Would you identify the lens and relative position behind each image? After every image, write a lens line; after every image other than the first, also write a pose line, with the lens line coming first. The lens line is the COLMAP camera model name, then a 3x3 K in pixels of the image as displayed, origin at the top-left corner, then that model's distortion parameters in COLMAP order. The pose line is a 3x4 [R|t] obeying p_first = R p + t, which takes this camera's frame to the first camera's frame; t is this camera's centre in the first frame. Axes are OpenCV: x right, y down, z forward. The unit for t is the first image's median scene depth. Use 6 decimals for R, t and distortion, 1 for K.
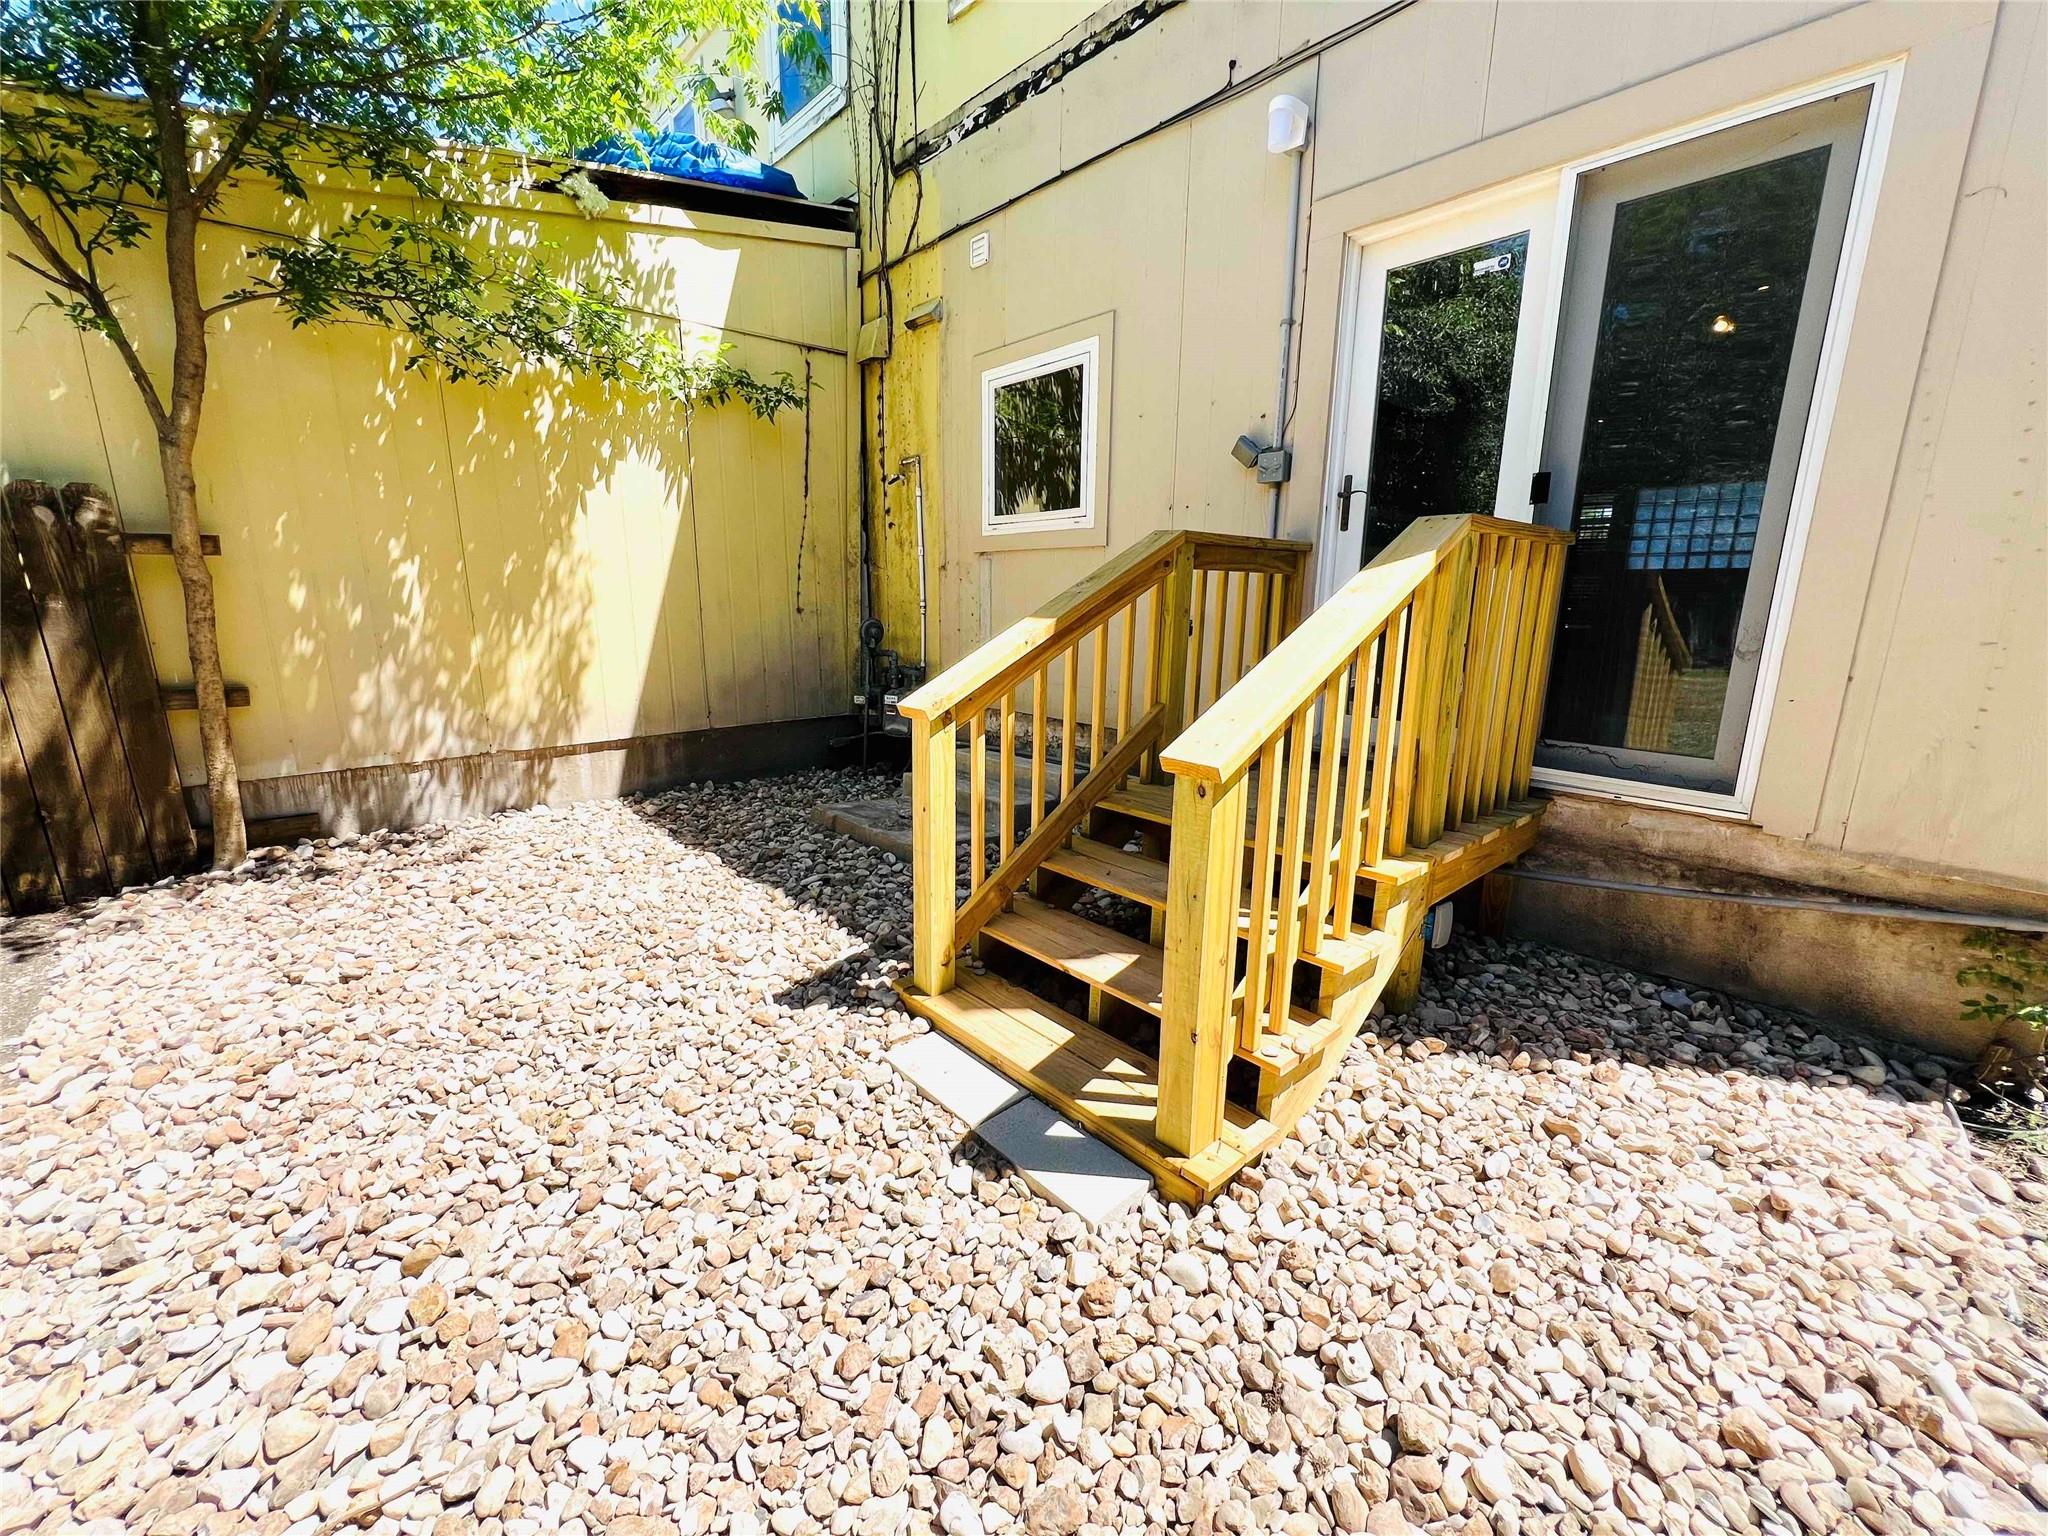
lens RADIAL K [[817.8, 0, 1016.3], [0, 817.8, 767.7], [0, 0, 1]] dist [-0.000826, 0.000615]
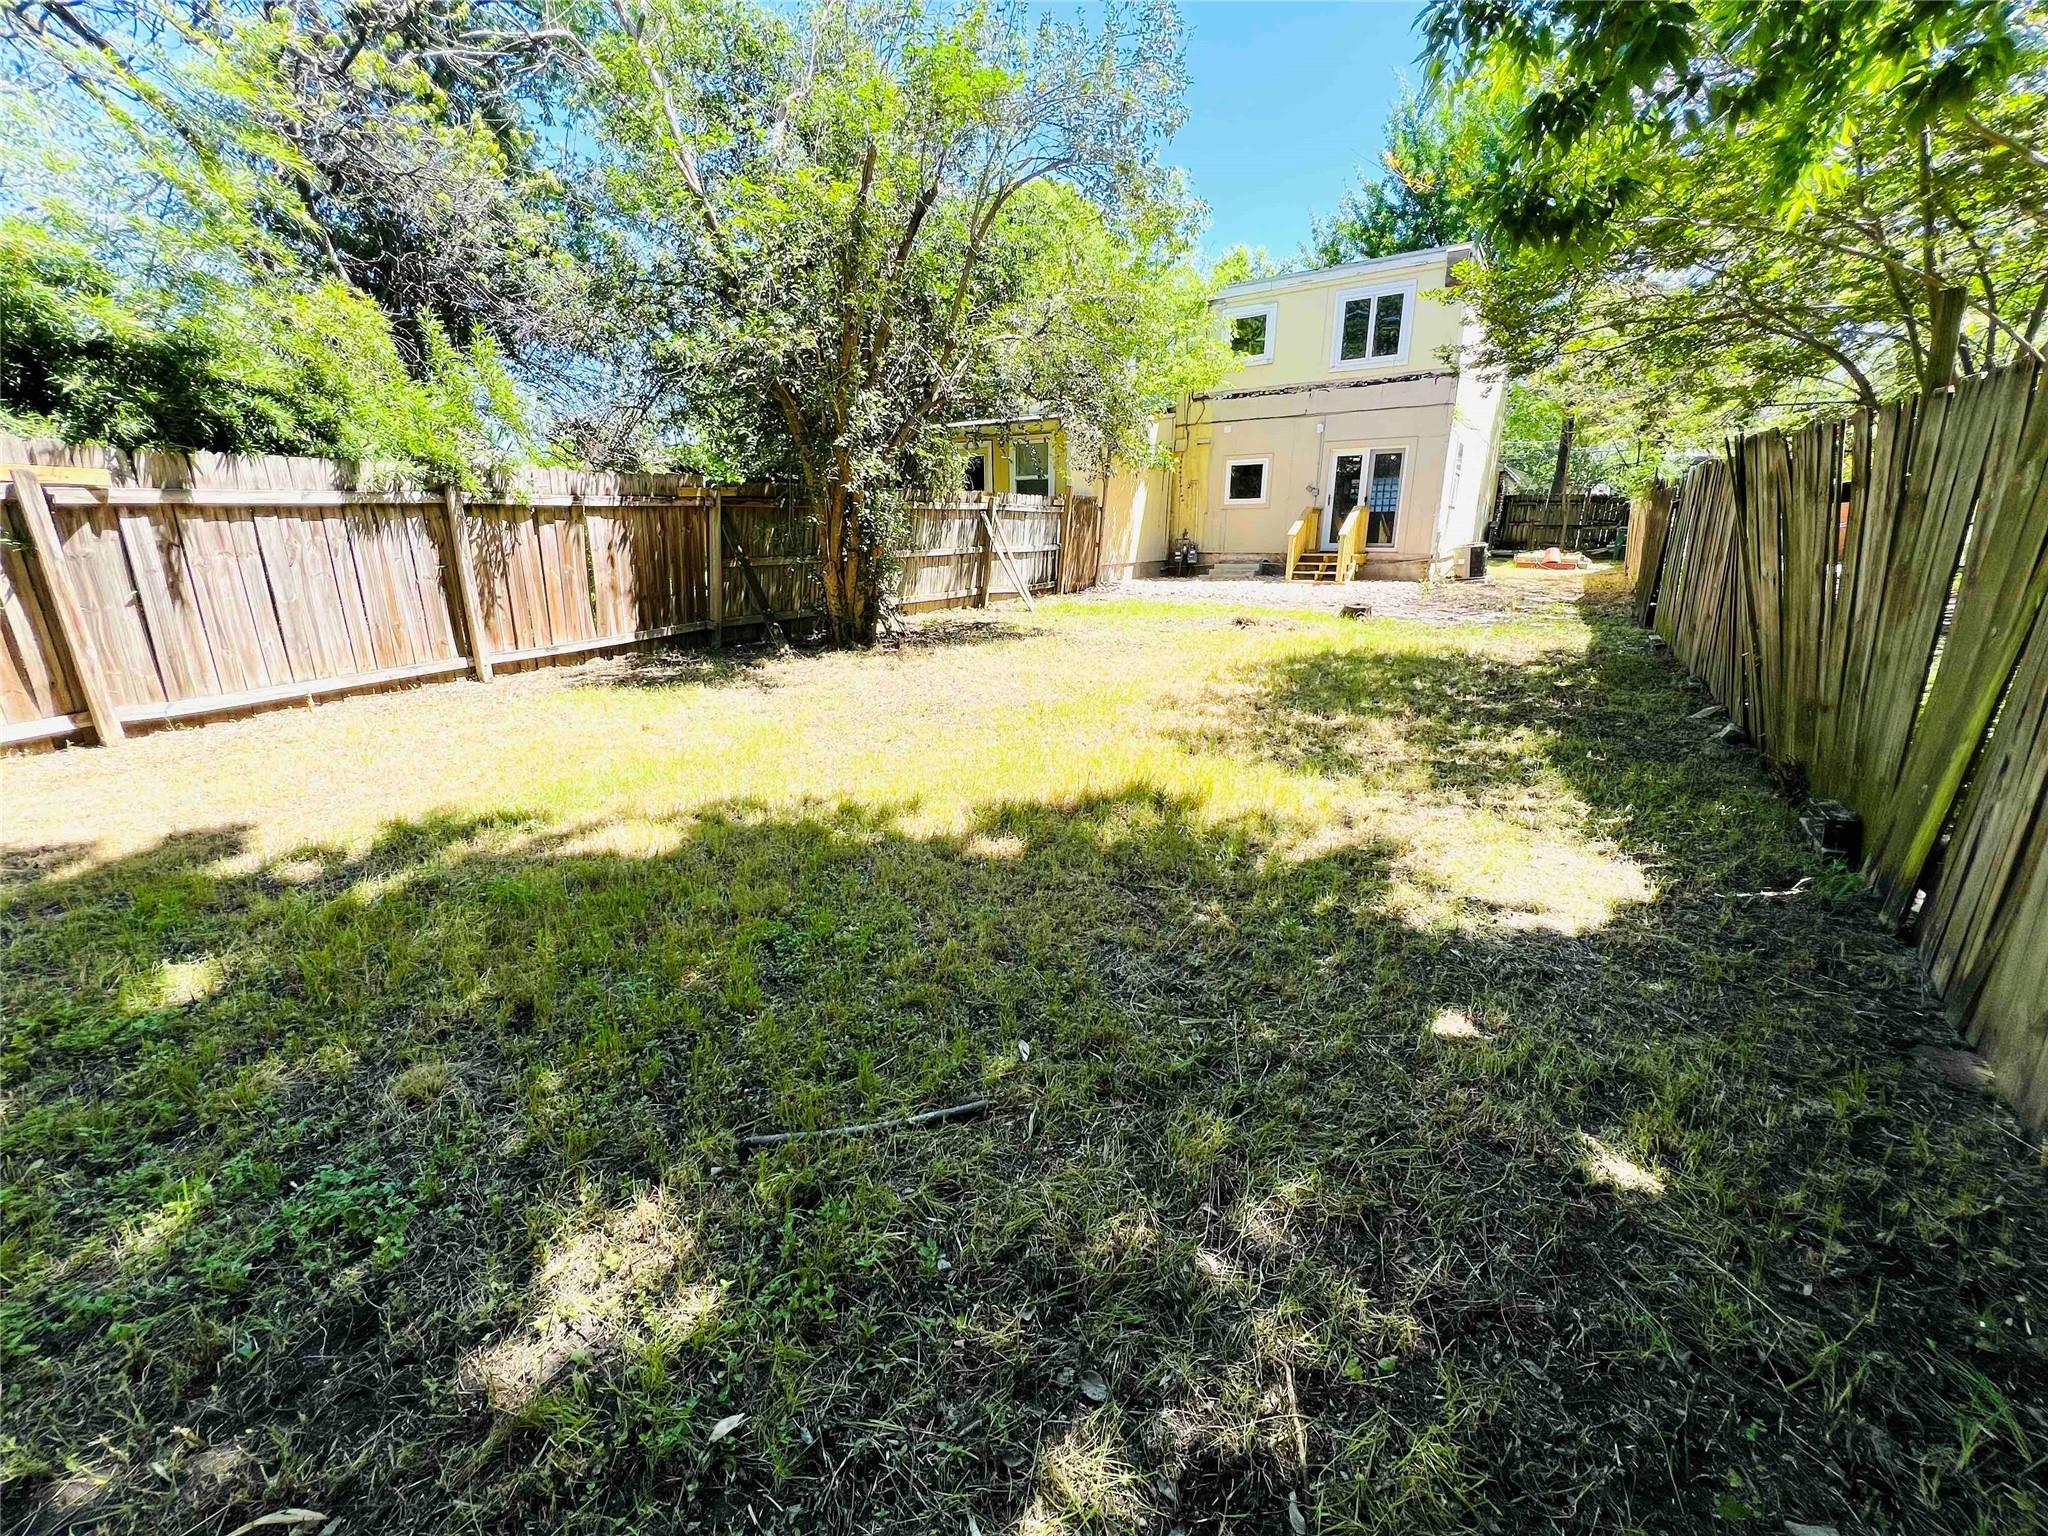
lens RADIAL K [[817.8, 0, 1028.1], [0, 817.8, 764.4], [0, 0, 1]] dist [-0.000826, 0.000615]
pose [[0.942260, -0.101117, 0.319253, -3.006996], [0.080525, 0.993767, 0.077092, 0.732952], [-0.325058, -0.046933, 0.944529, -3.122564]]
